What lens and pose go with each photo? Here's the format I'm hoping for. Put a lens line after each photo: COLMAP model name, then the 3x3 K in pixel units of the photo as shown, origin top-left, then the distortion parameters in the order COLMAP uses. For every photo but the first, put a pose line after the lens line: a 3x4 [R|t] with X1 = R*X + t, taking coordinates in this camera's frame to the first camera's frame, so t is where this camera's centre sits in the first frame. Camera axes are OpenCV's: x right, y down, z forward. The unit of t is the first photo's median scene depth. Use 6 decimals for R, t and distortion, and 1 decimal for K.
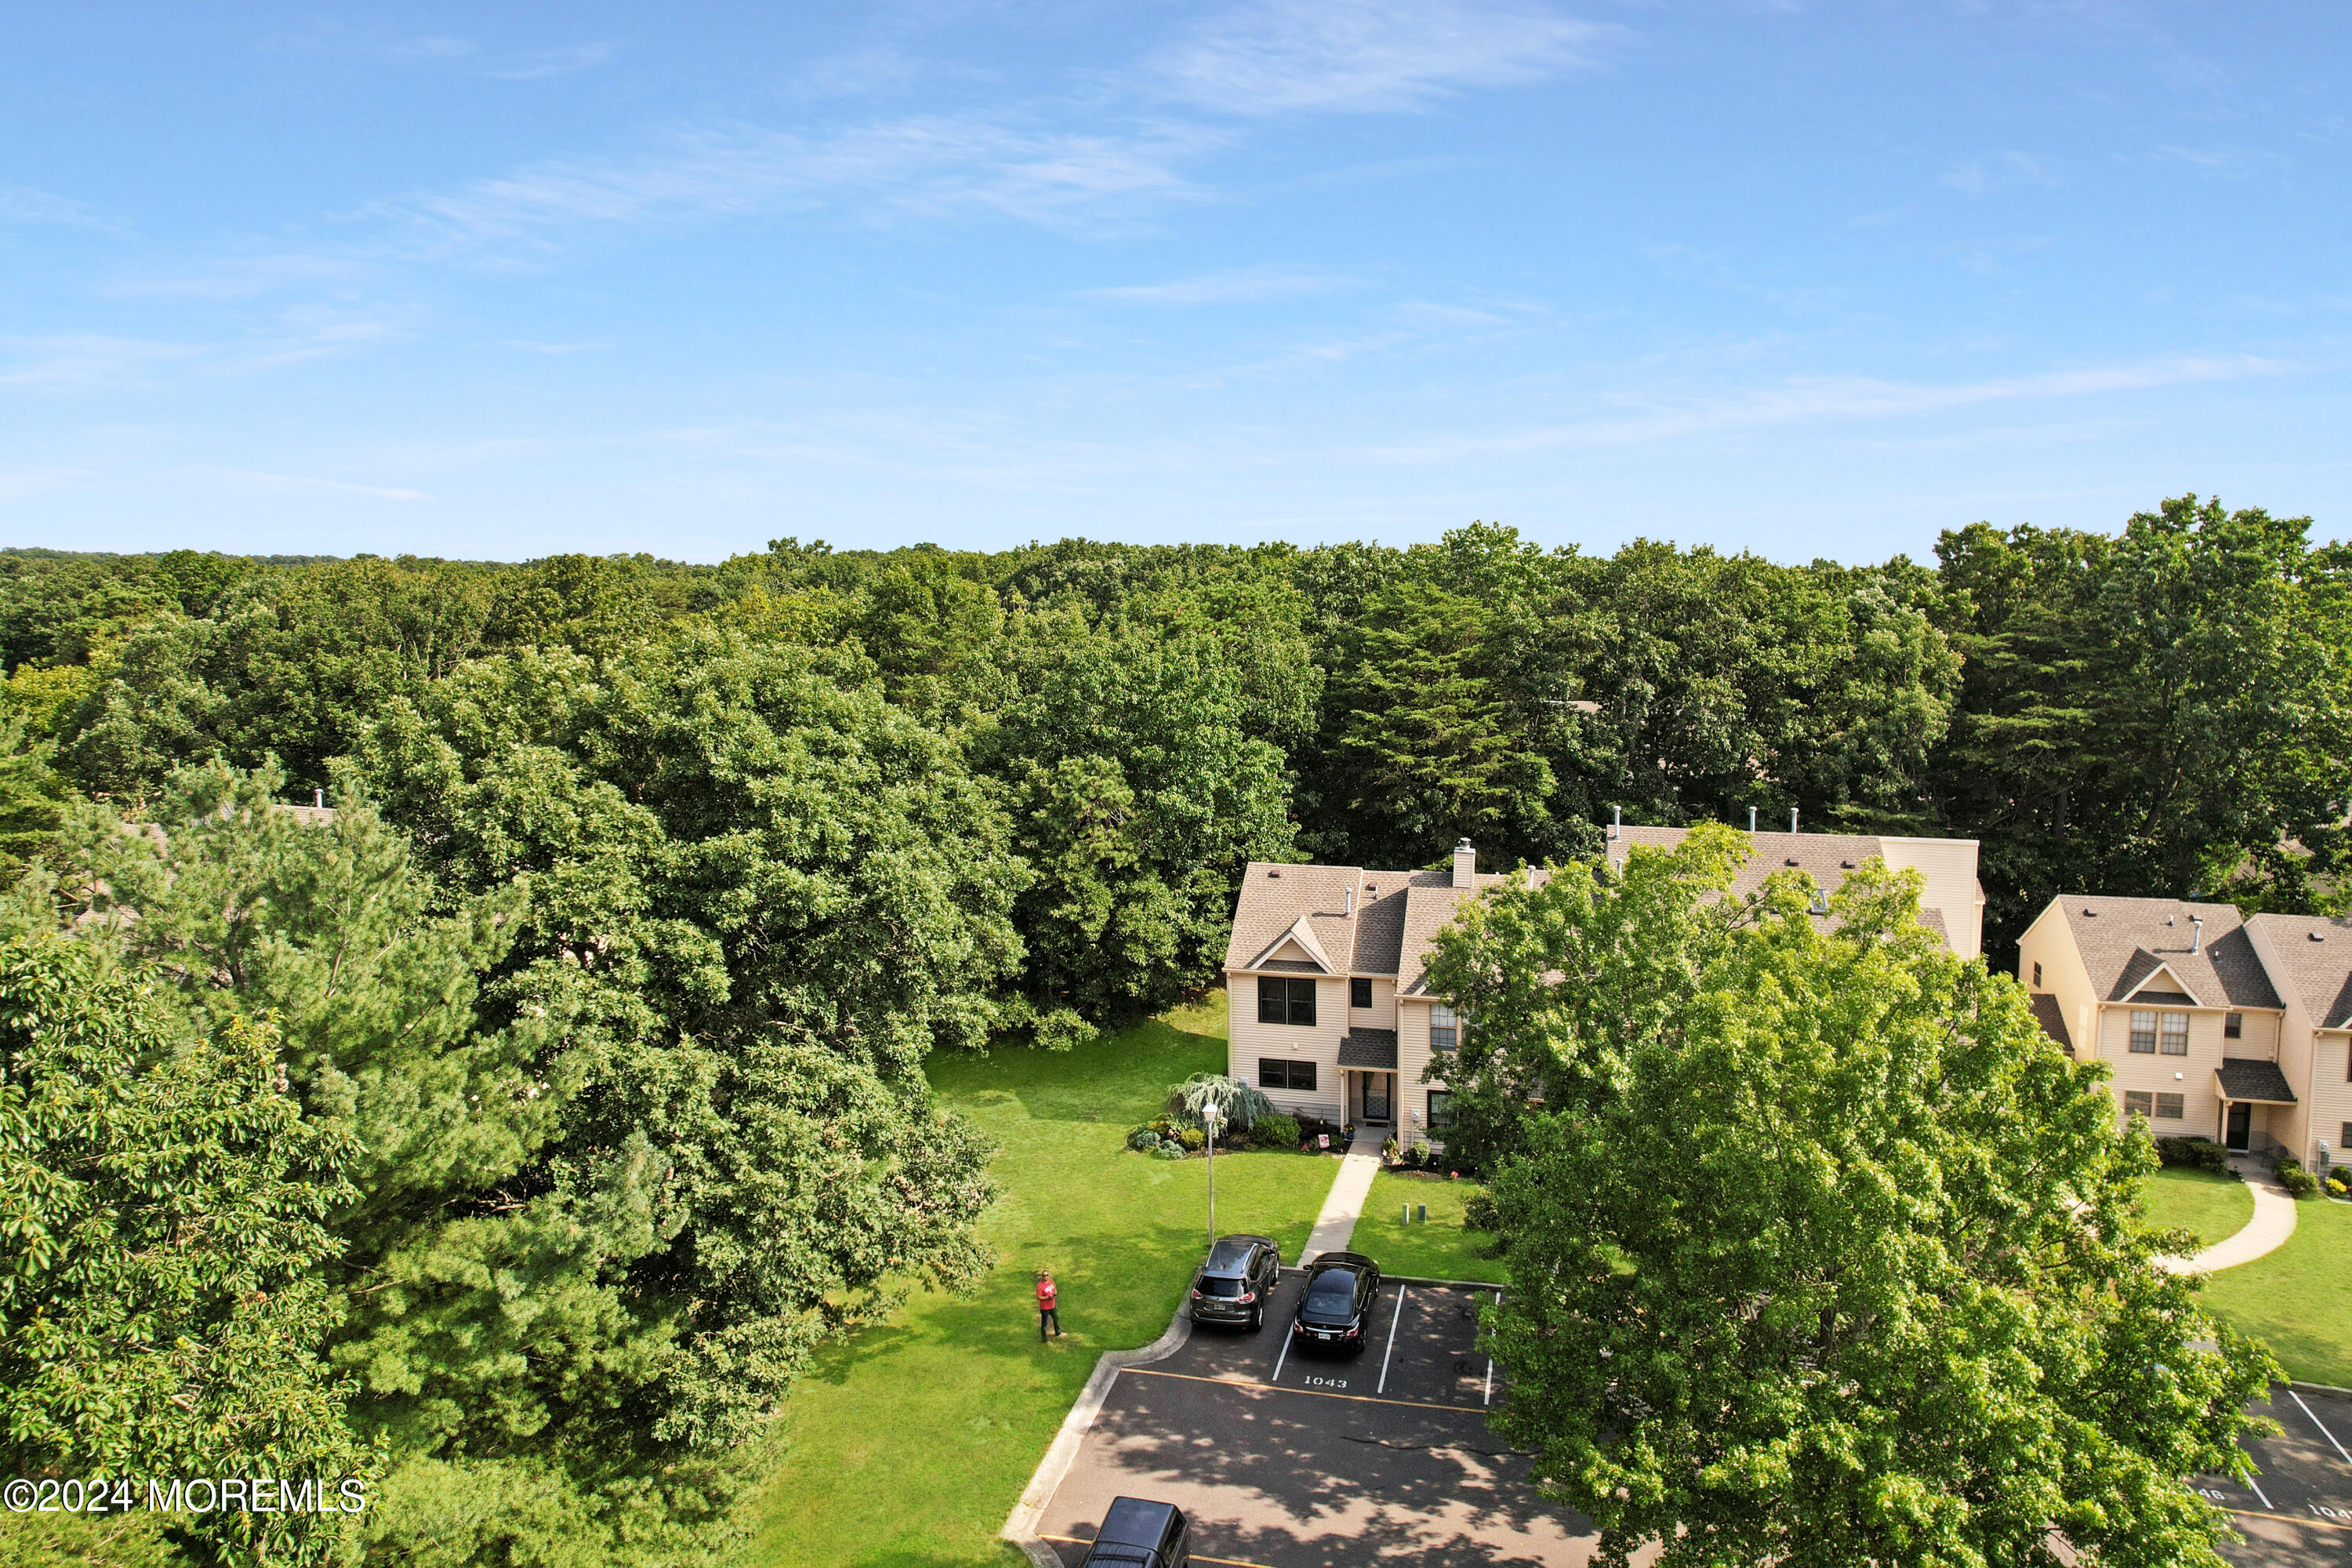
lens RADIAL K [[1518.0, 0, 1125.4], [0, 1518.0, 524.2], [0, 0, 1]] dist [-0.023228, 0.001720]
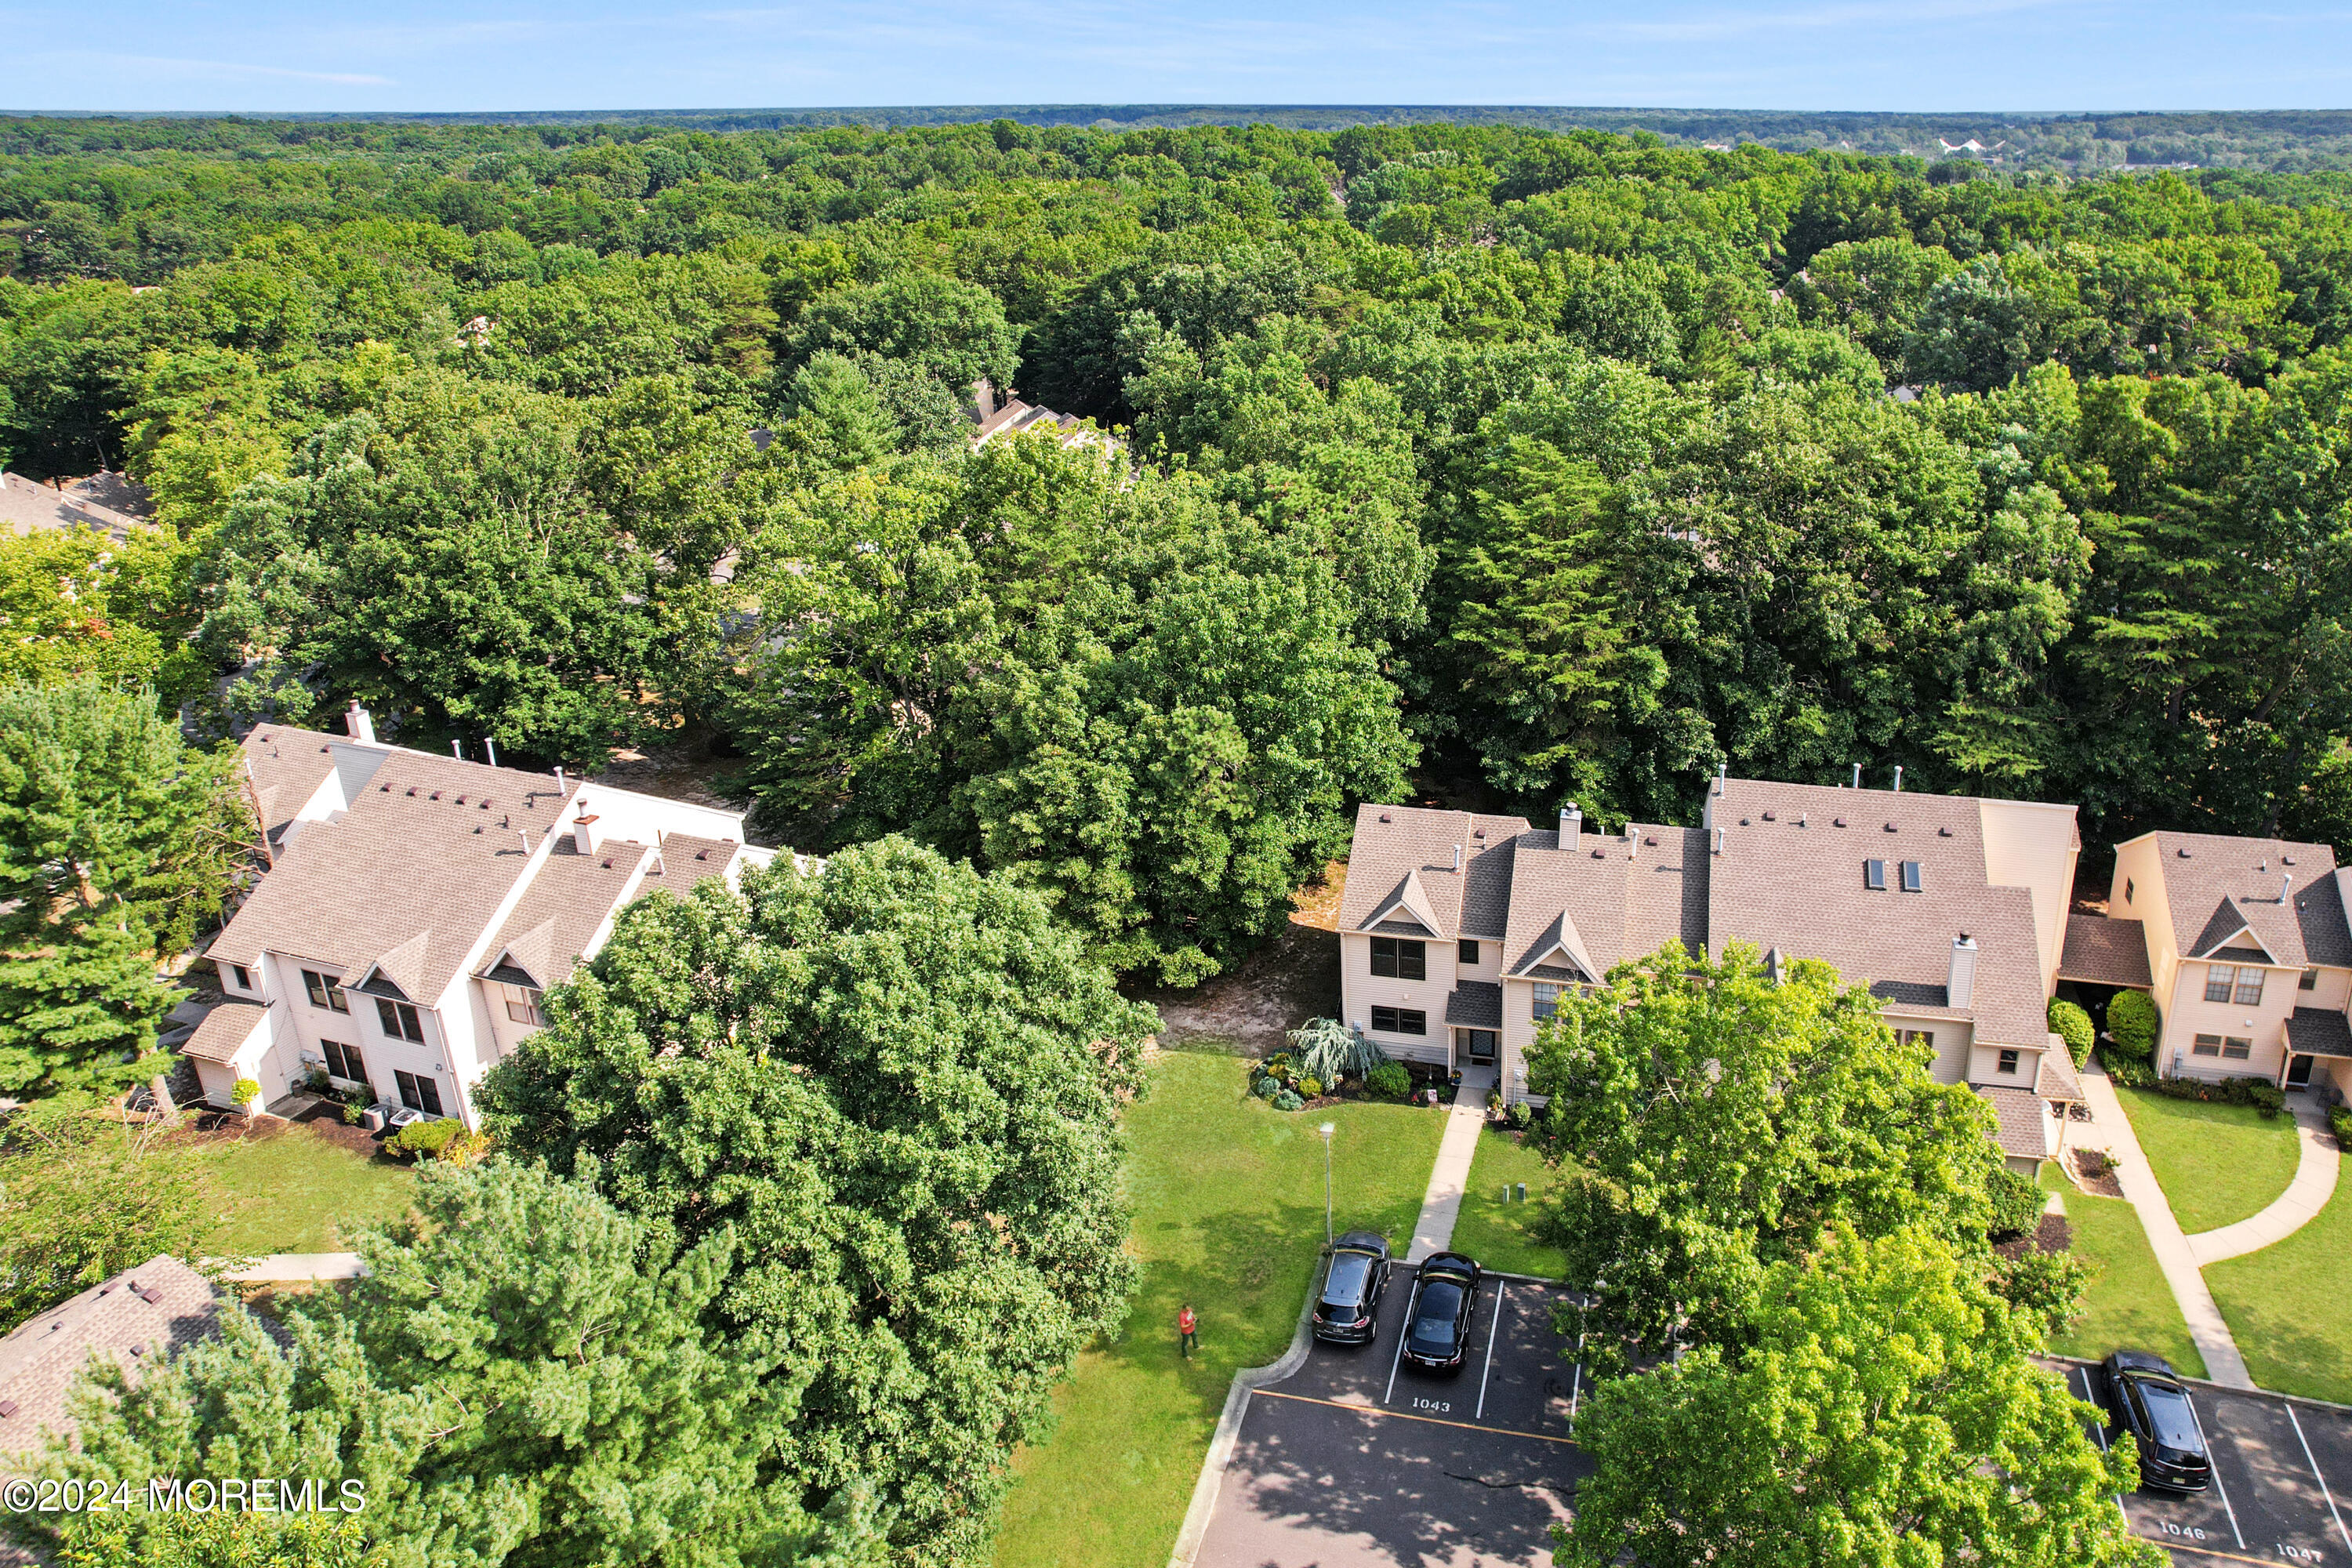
lens RADIAL K [[1633.4, 0, 1177.3], [0, 1633.4, 439.2], [0, 0, 1]] dist [-0.016373, -0.000420]
pose [[0.999090, -0.027913, -0.032257, -0.000569], [0.034756, 0.971096, 0.236145, -0.305120], [0.024733, -0.237051, 0.971182, -0.024475]]
